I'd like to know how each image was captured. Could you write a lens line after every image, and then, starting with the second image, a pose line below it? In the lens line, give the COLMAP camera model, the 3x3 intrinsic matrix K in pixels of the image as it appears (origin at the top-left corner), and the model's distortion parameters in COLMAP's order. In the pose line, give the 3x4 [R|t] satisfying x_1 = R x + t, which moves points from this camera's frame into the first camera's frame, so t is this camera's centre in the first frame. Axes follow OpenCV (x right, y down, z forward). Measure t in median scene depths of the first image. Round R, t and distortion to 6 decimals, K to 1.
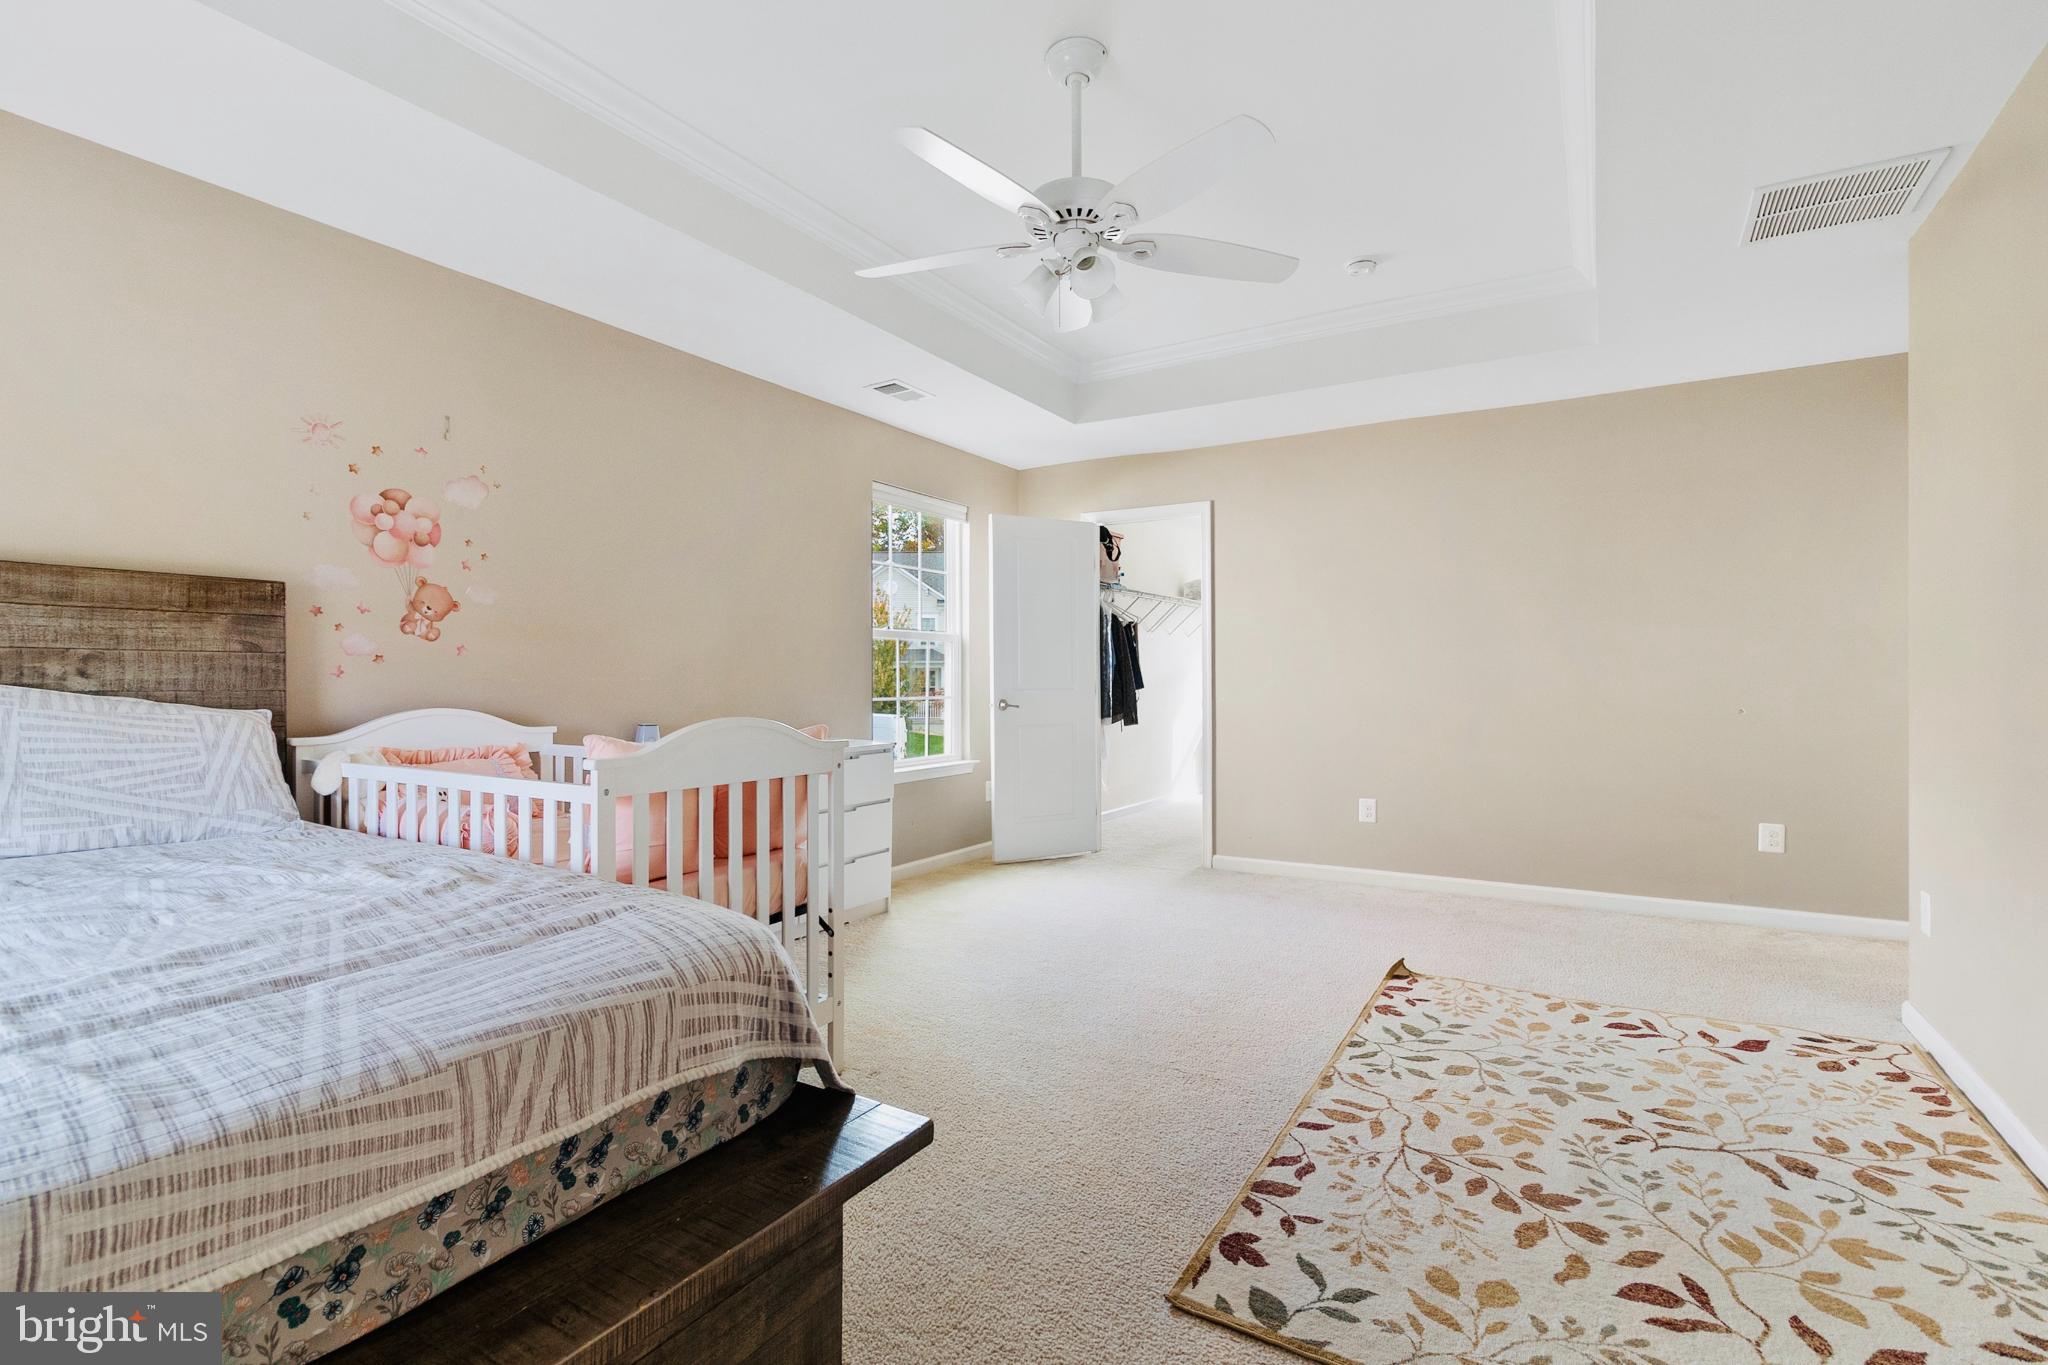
lens RADIAL K [[963.9, 0, 1023.4], [0, 963.9, 679.2], [0, 0, 1]] dist [0.001788, 0.001130]
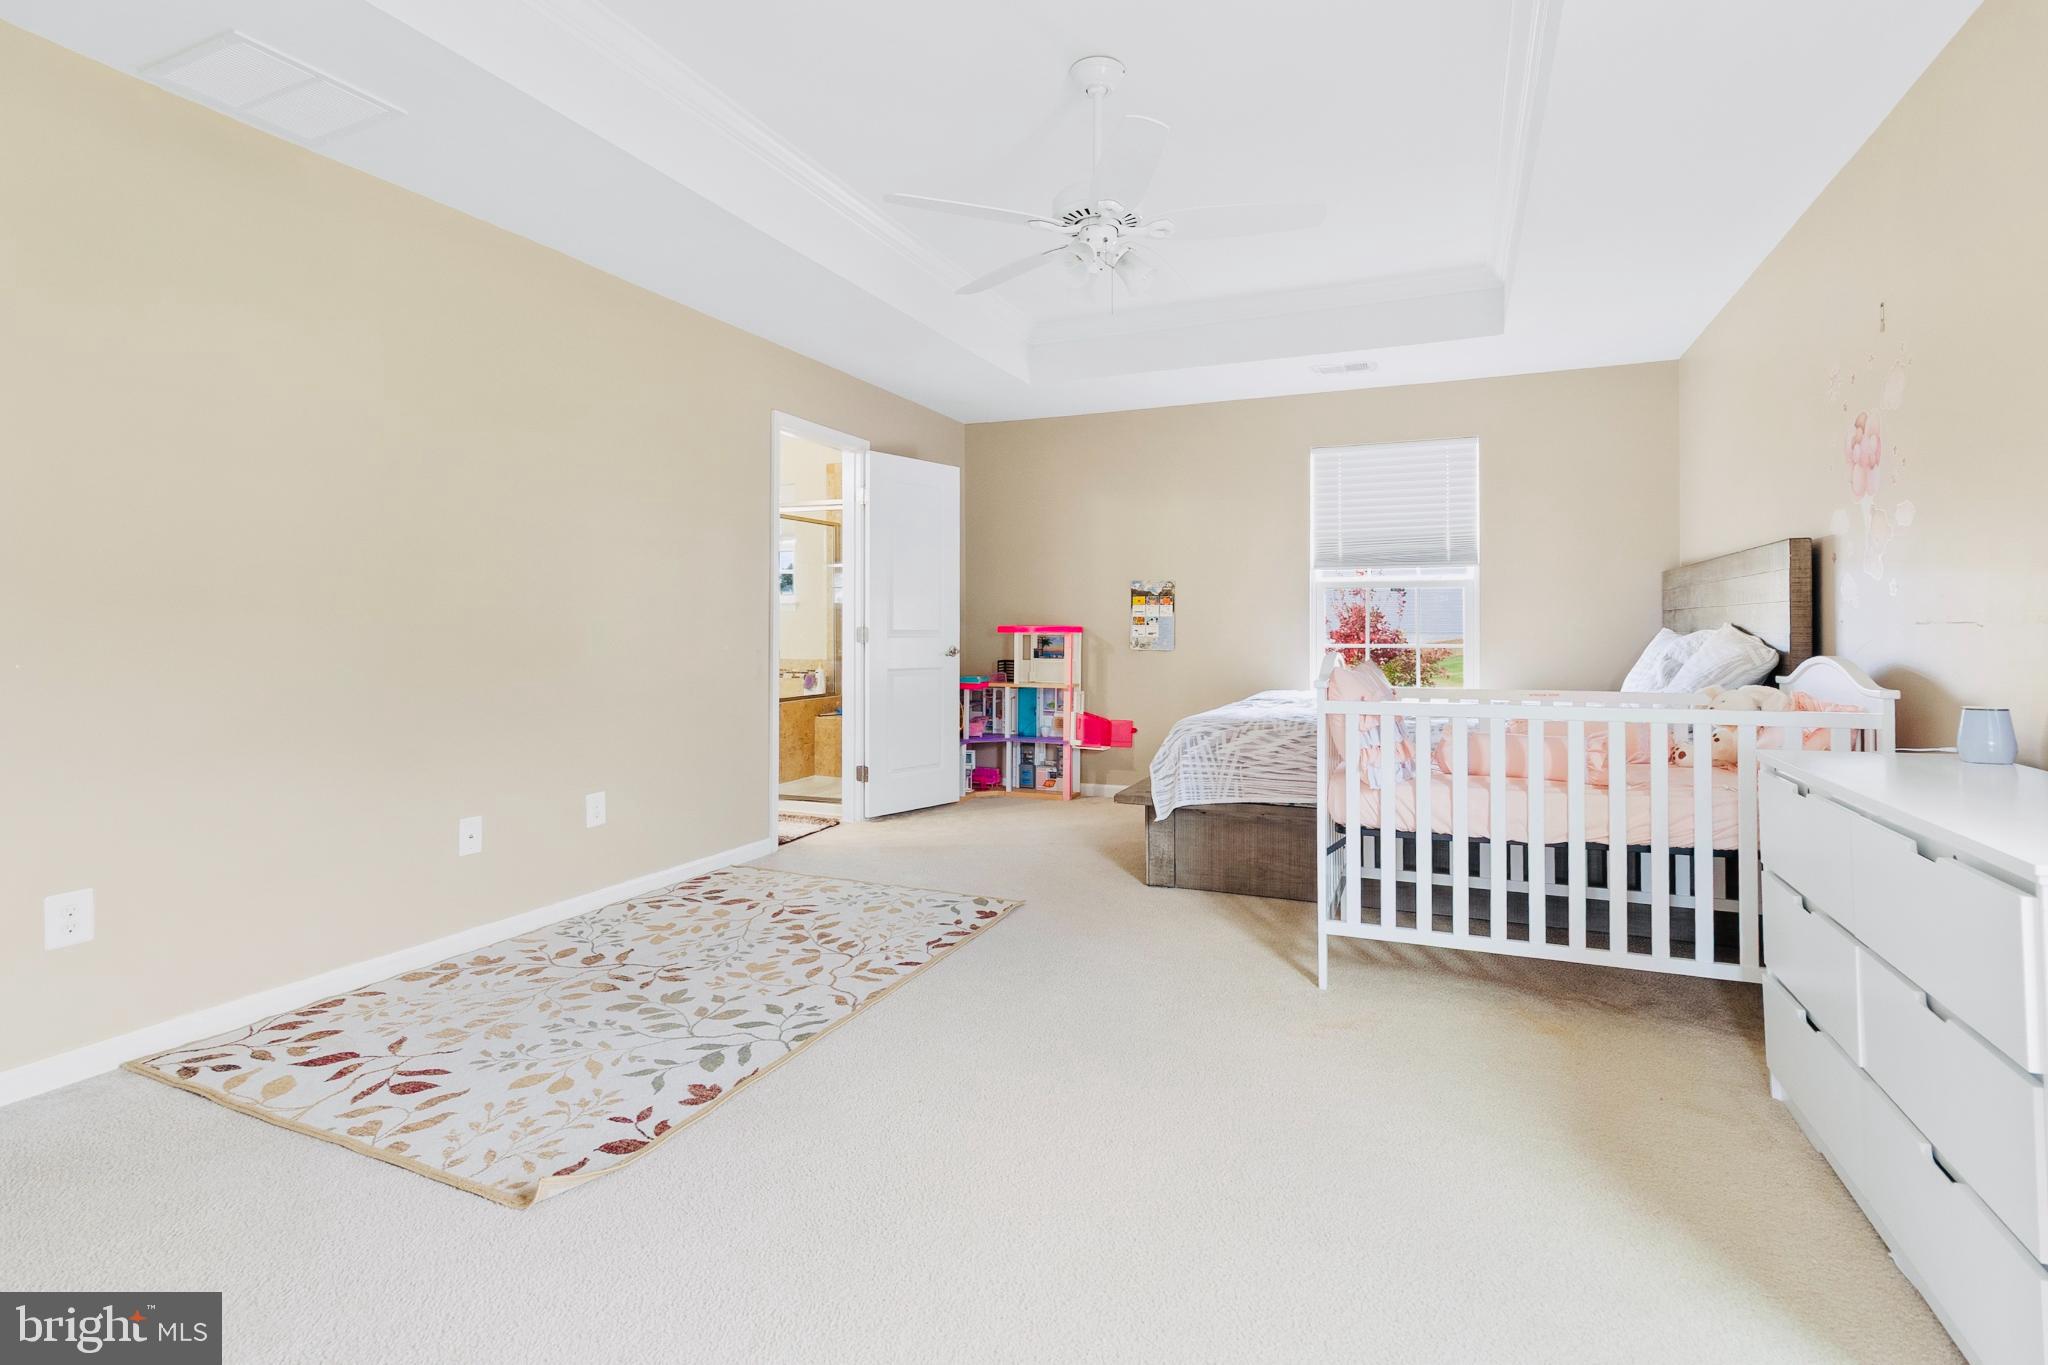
lens RADIAL K [[963.9, 0, 1026.9], [0, 963.9, 618.0], [0, 0, 1]] dist [0.001788, 0.001130]
pose [[-0.991958, -0.000915, -0.126561, 0.280821], [-0.000388, 0.999991, -0.004189, -0.003730], [0.126564, -0.004106, -0.991950, 2.108420]]
